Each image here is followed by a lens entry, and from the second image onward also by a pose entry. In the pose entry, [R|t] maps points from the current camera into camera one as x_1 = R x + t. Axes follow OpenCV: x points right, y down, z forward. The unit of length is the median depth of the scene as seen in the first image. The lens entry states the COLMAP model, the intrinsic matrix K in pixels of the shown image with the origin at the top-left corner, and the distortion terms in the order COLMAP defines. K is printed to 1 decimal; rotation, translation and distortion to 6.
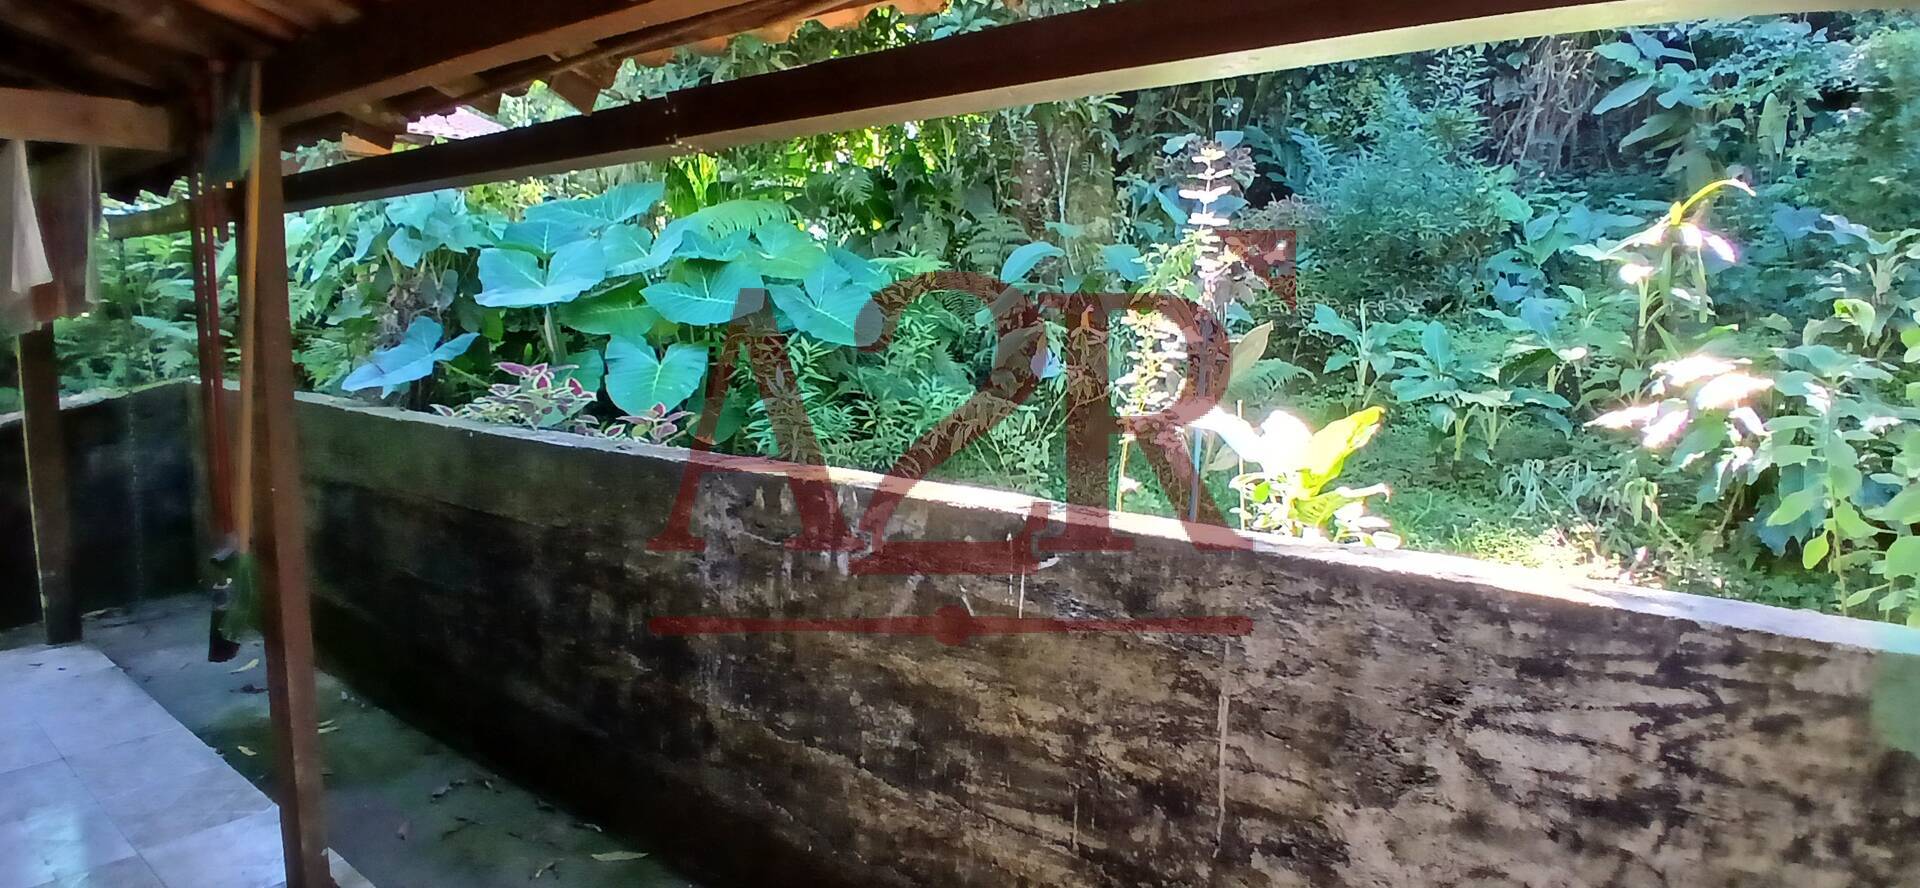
lens RADIAL K [[965.9, 0, 932.4], [0, 965.9, 453.8], [0, 0, 1]] dist [0.001870, -0.045655]
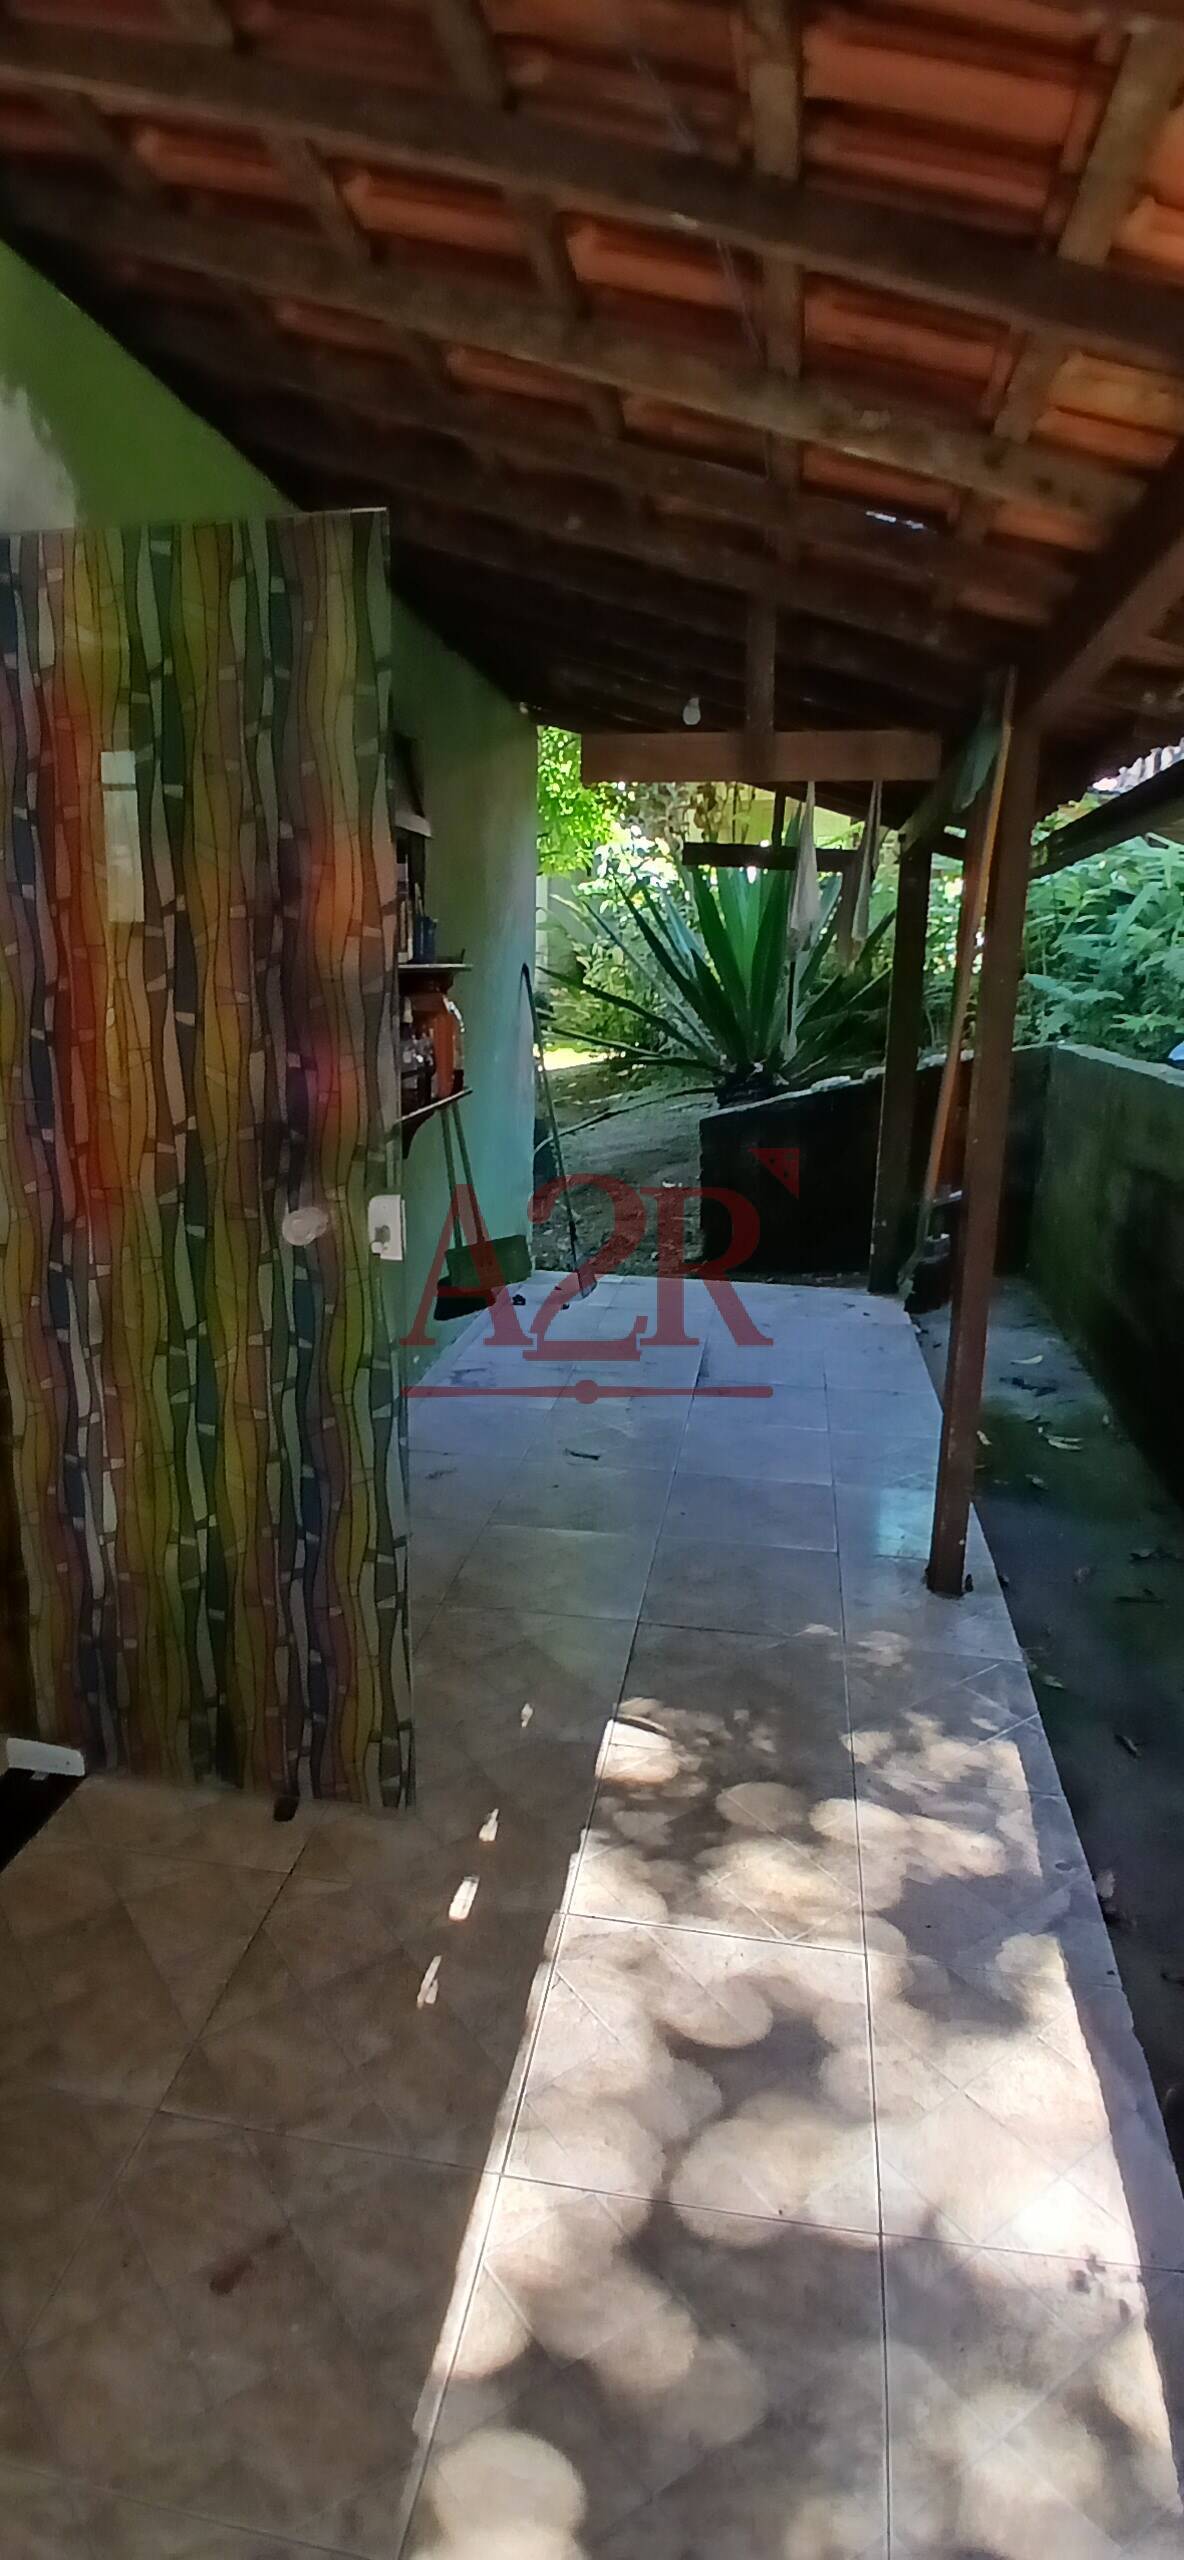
lens RADIAL K [[1287.9, 0, 575.2], [0, 1287.9, 1256.1], [0, 0, 1]] dist [0.001870, -0.045655]
pose [[0.459432, 0.179105, -0.869968, 0.270513], [-0.126213, 0.982684, 0.135657, 0.028376], [0.879200, 0.047475, 0.474082, 0.082148]]
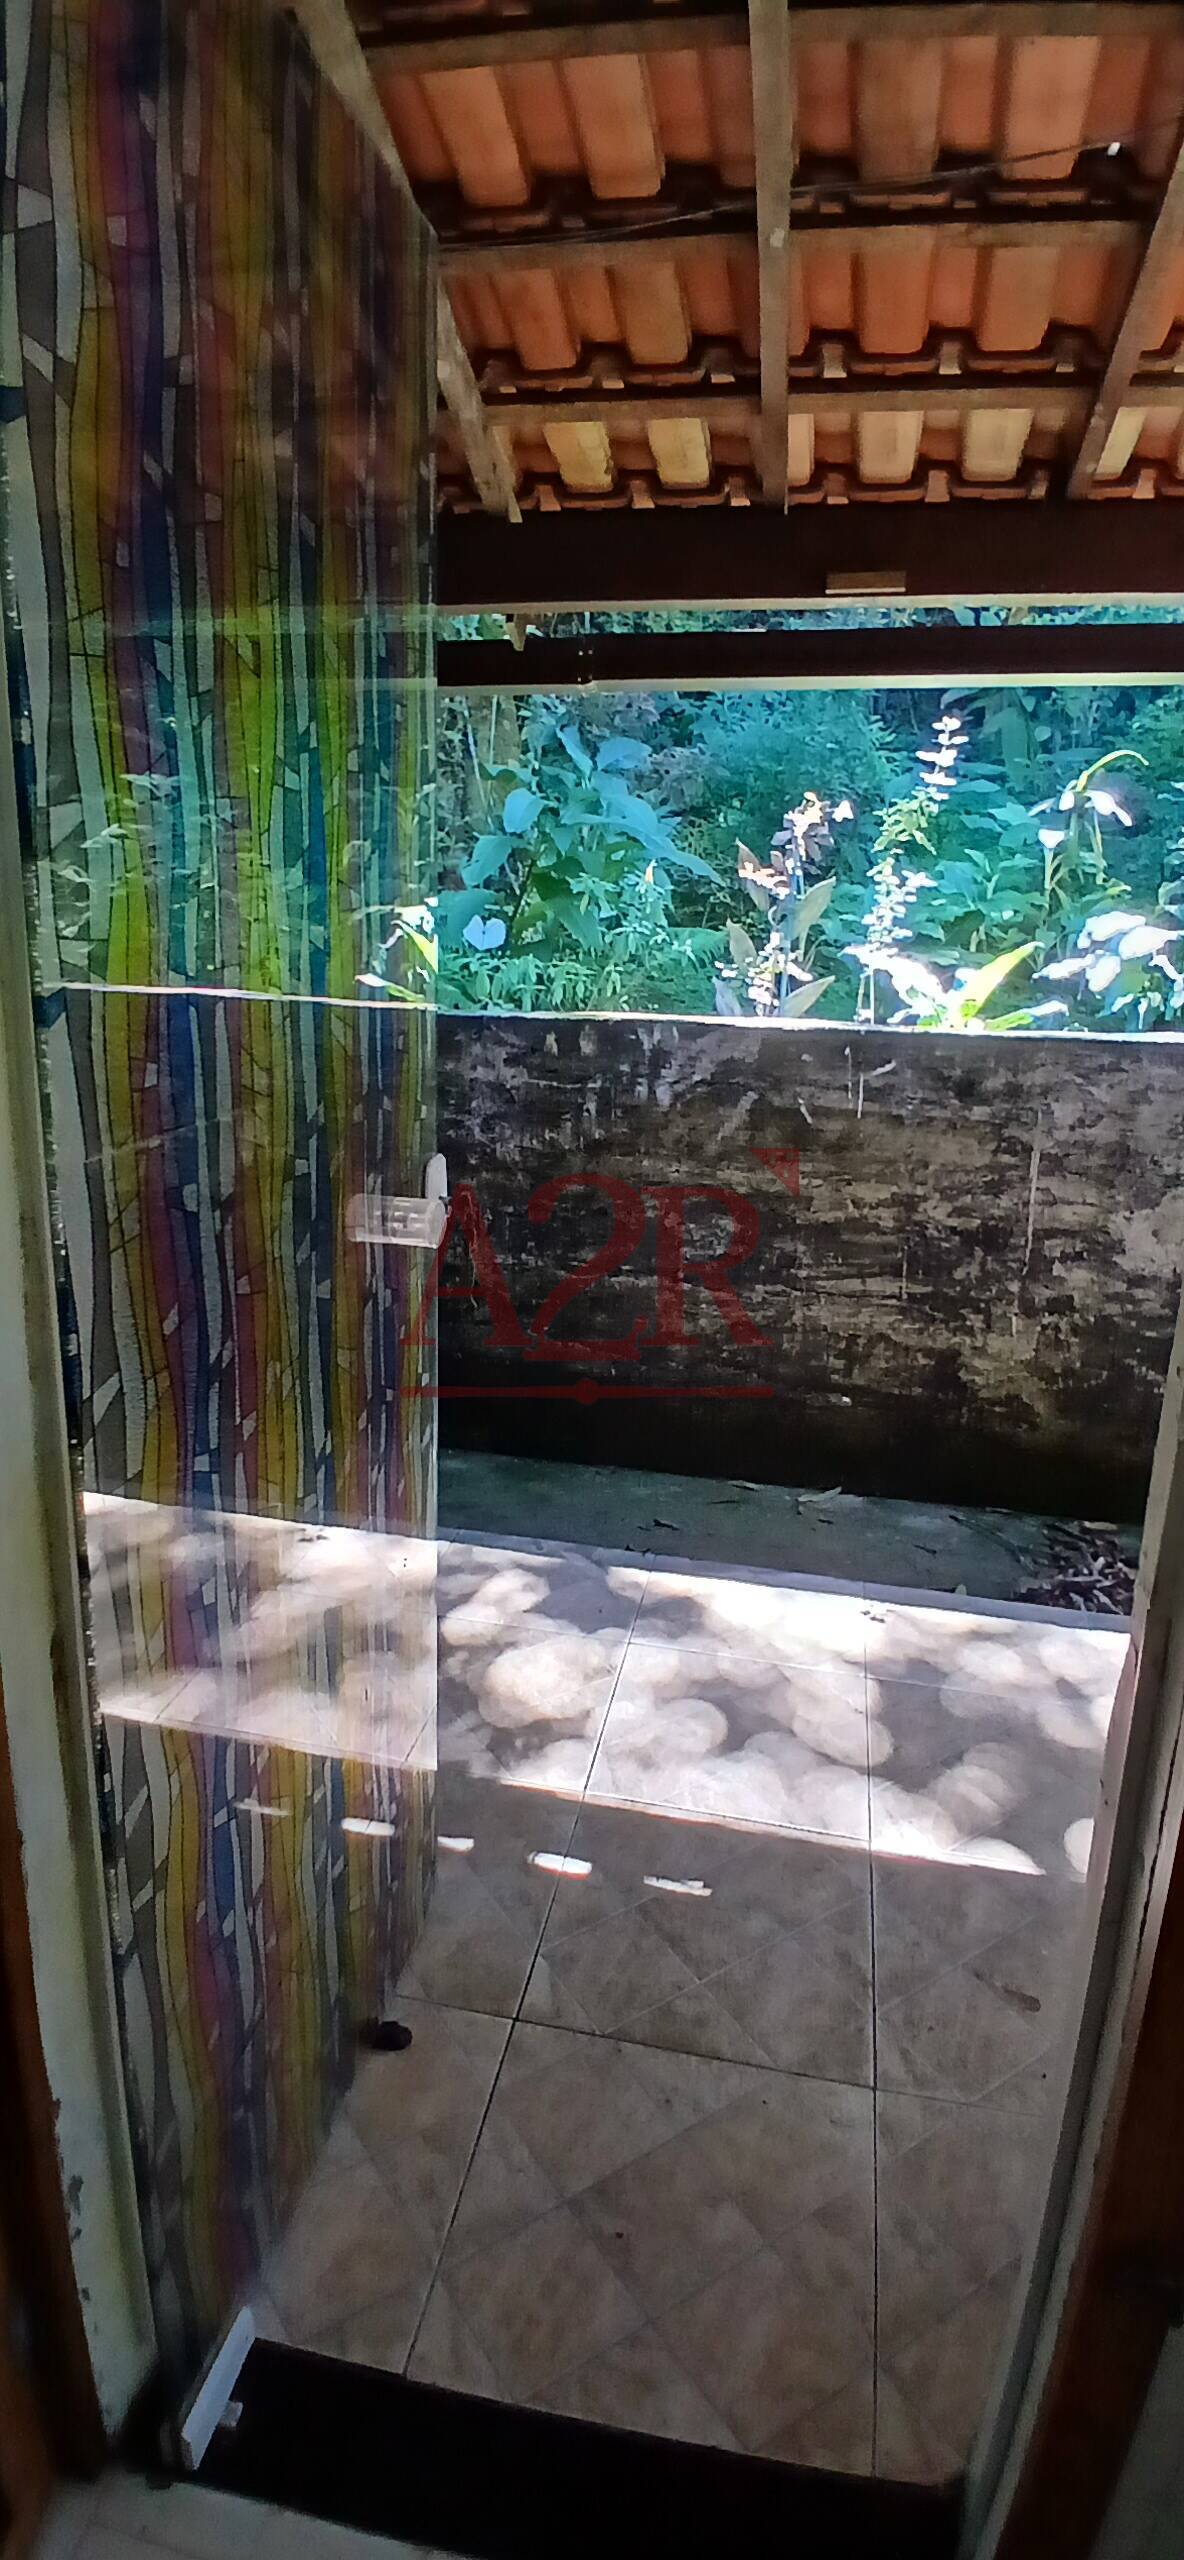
lens RADIAL K [[1287.9, 0, 575.2], [0, 1287.9, 1256.1], [0, 0, 1]] dist [0.001870, -0.045655]
pose [[0.904260, -0.110670, 0.412390, -0.885937], [0.054511, 0.987845, 0.145573, 0.085359], [-0.423488, -0.109156, 0.899302, -0.304835]]
